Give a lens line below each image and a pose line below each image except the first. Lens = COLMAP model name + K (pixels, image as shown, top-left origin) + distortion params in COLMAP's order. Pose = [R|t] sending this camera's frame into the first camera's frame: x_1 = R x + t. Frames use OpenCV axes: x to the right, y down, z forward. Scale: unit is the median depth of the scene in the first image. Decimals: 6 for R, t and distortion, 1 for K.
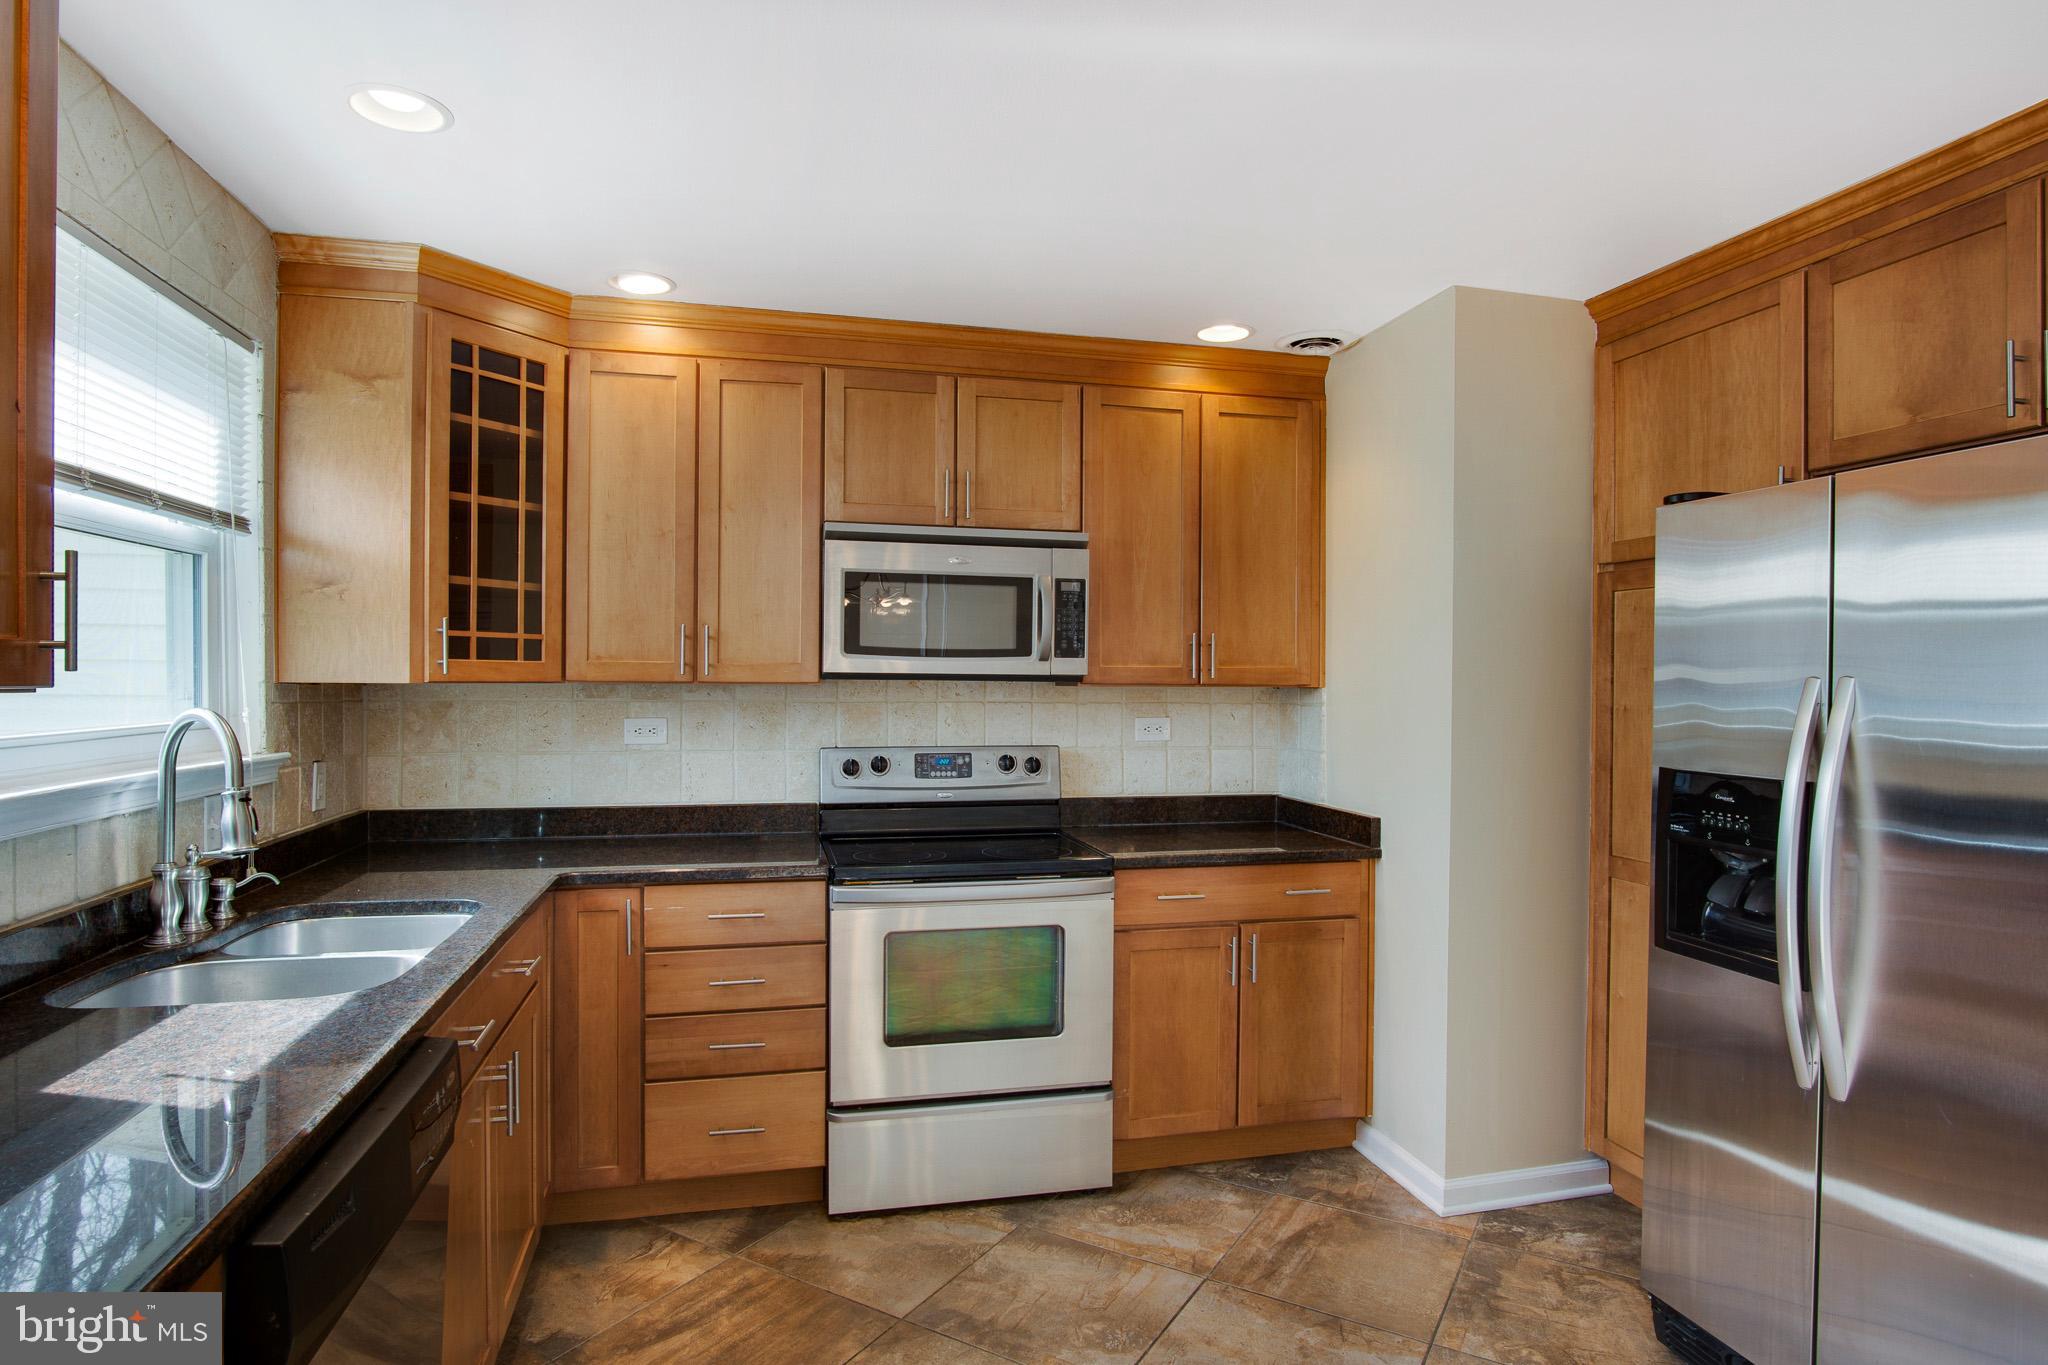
lens RADIAL K [[1113.9, 0, 1024.0], [0, 1113.9, 682.5], [0, 0, 1]] dist [-0.026529, 0.000138]
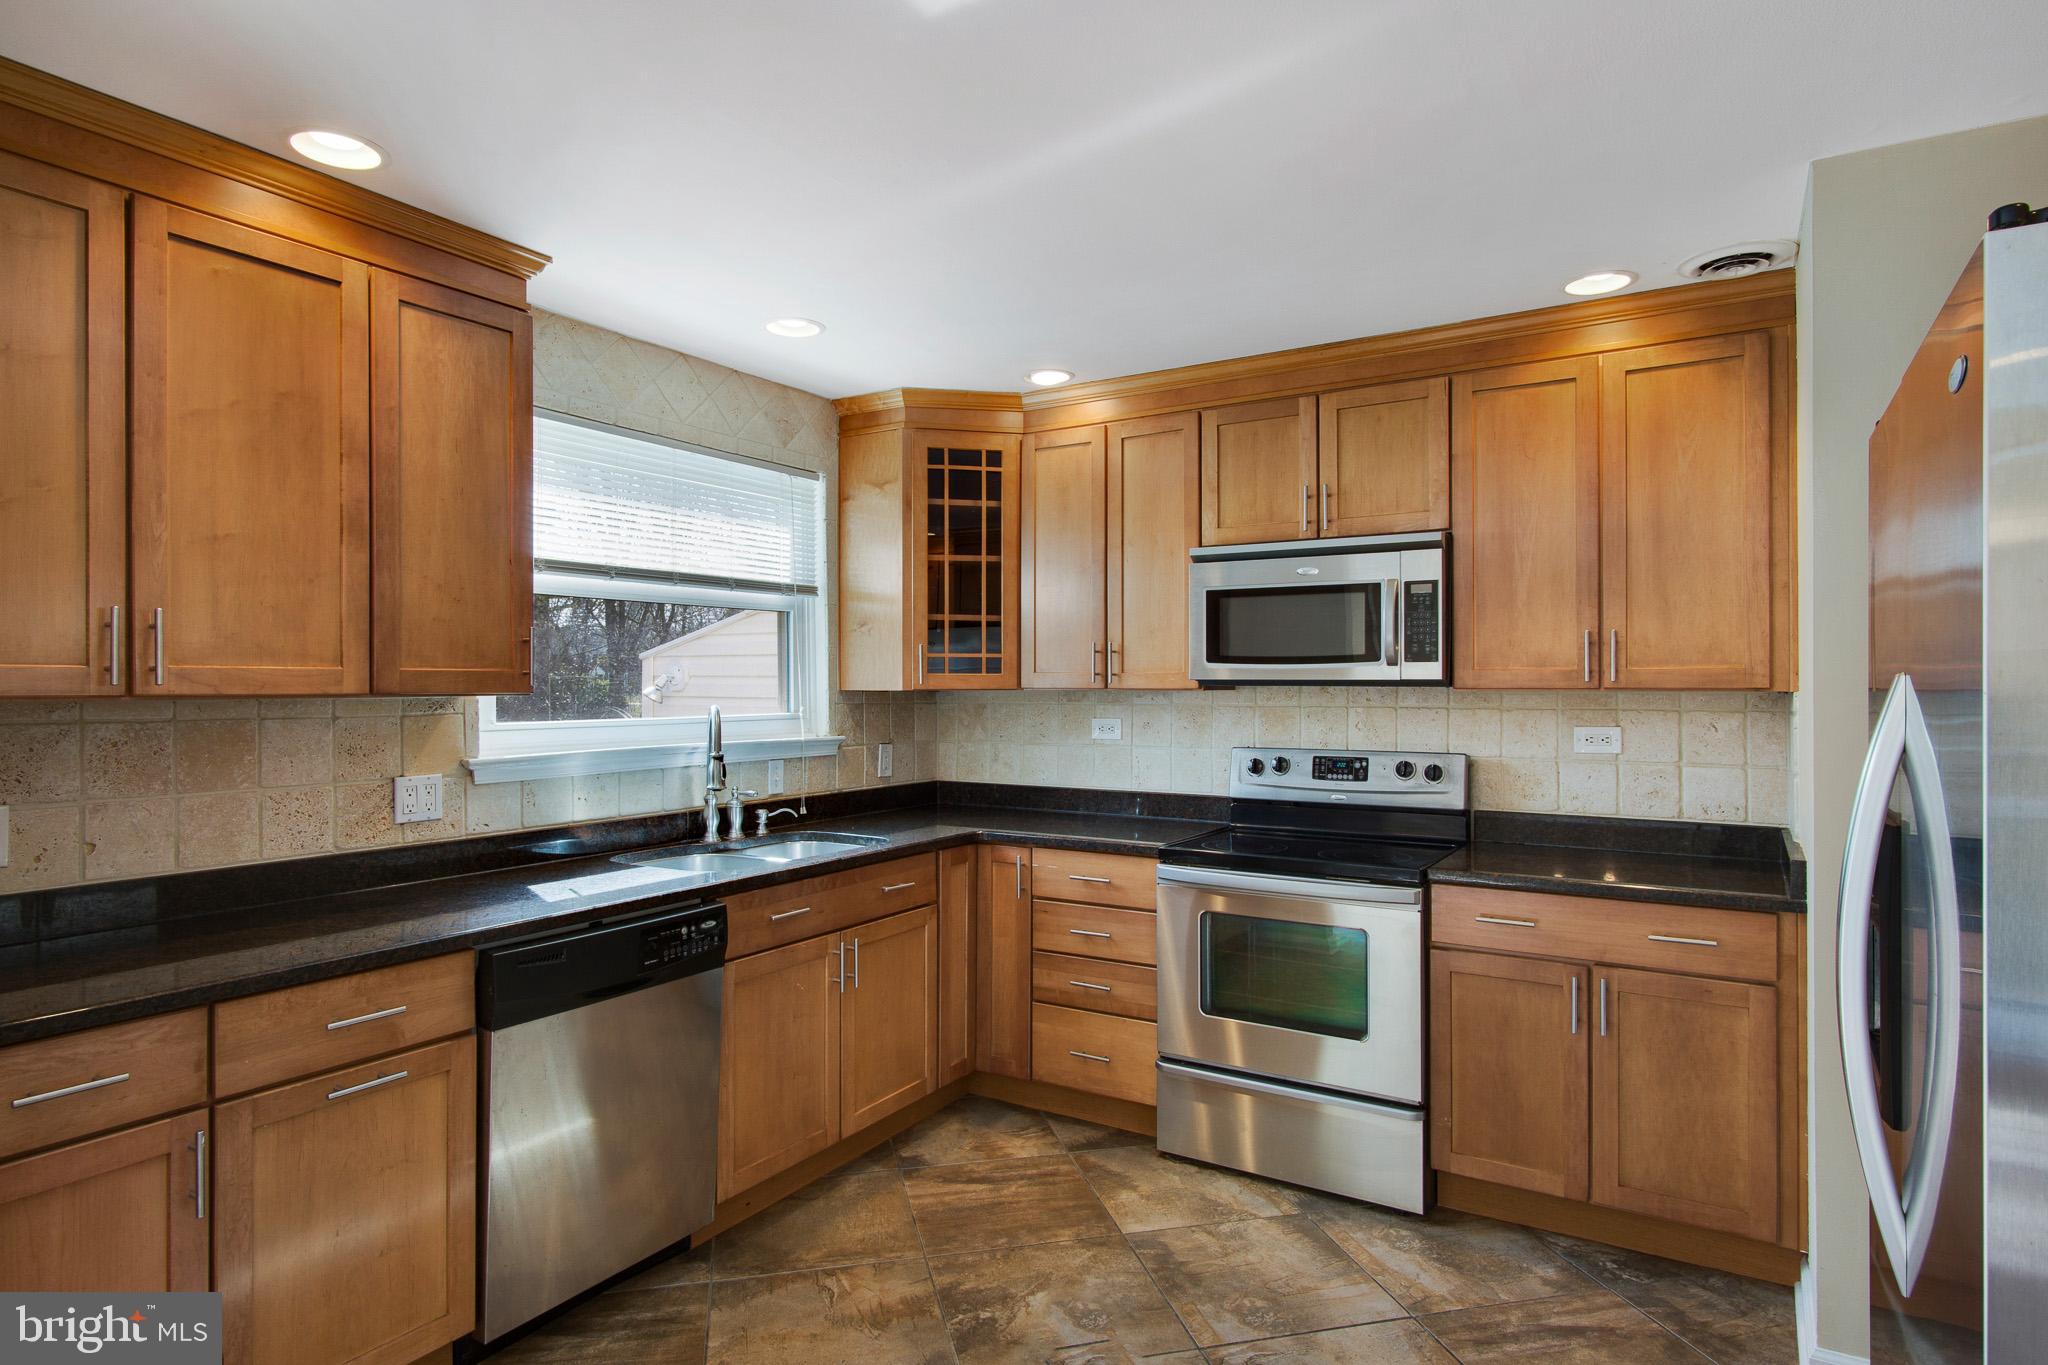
lens RADIAL K [[1125.3, 0, 1023.0], [0, 1125.3, 674.8], [0, 0, 1]] dist [0.003335, -0.000220]
pose [[0.698255, -0.013905, -0.715714, 0.540584], [0.003838, 0.999870, -0.015681, 0.003412], [0.715839, 0.008203, 0.698217, 0.071179]]
